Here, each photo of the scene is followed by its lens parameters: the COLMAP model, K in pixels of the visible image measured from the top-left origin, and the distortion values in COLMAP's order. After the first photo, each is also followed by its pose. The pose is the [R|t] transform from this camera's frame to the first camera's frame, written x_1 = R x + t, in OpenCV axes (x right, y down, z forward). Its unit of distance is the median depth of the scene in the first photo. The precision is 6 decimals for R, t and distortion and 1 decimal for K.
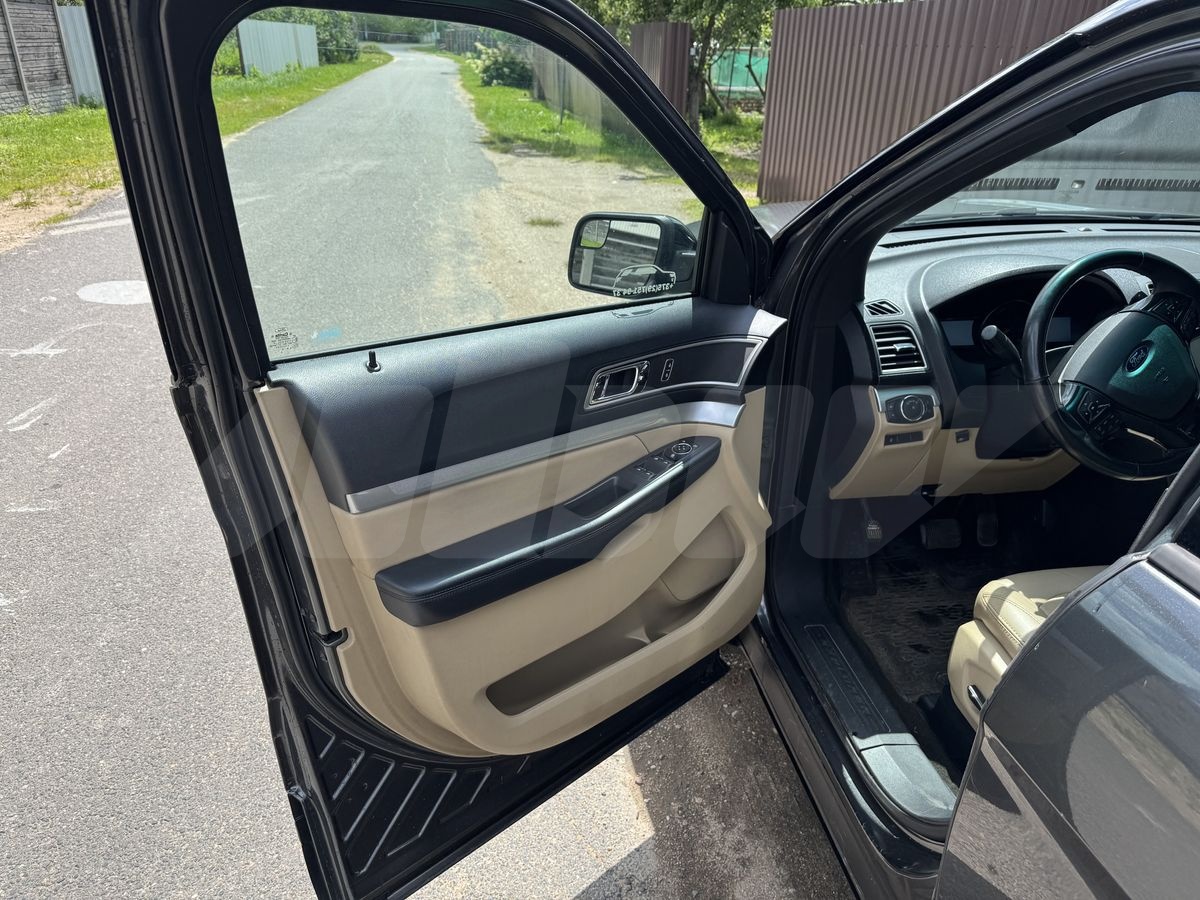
lens RADIAL K [[850.6, 0, 600.0], [0, 850.6, 450.0], [0, 0, 1]] dist [0.039896, -0.048721]
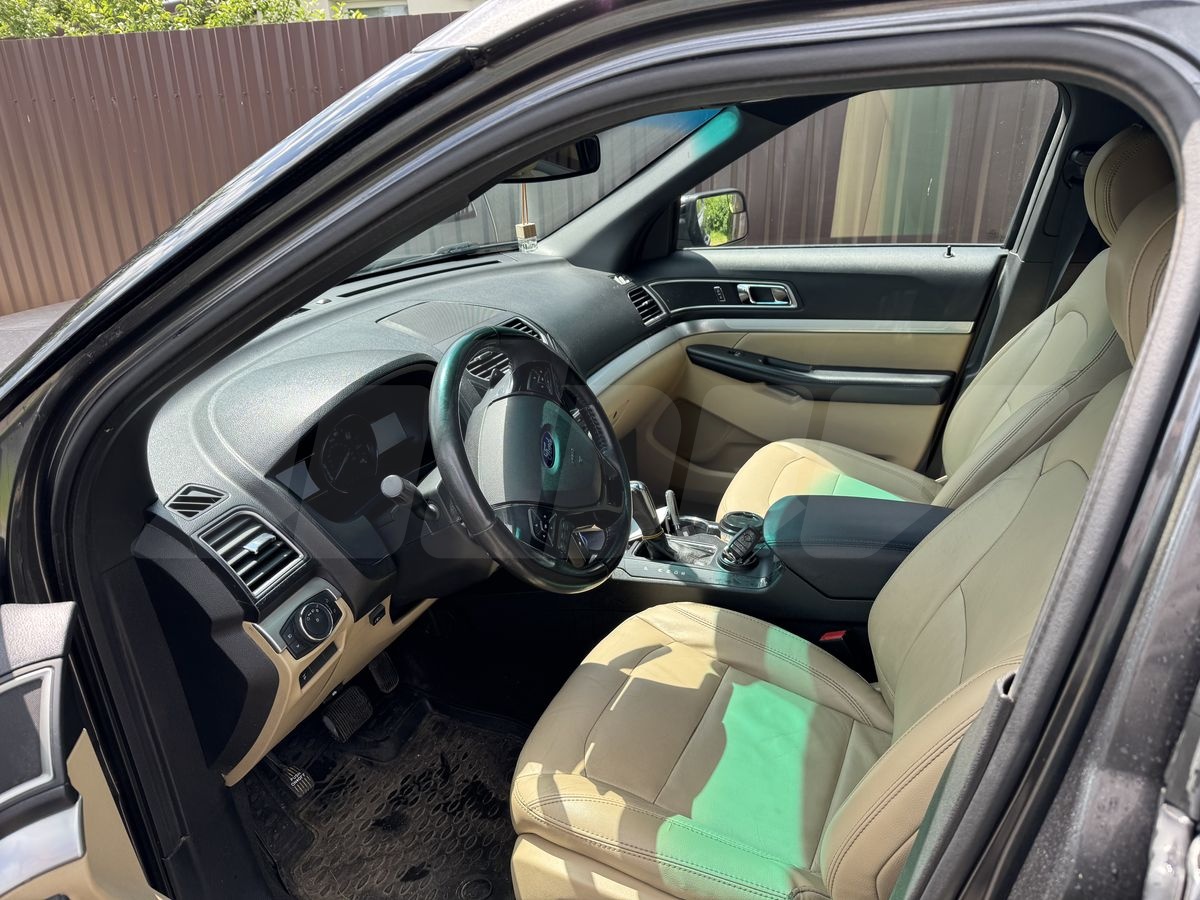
lens RADIAL K [[850.6, 0, 600.0], [0, 850.6, 450.0], [0, 0, 1]] dist [0.039896, -0.048721]
pose [[0.531379, -0.349368, 0.771737, 0.017541], [0.399075, 0.906816, 0.135736, -0.169556], [-0.747245, 0.235854, 0.621287, 0.389229]]
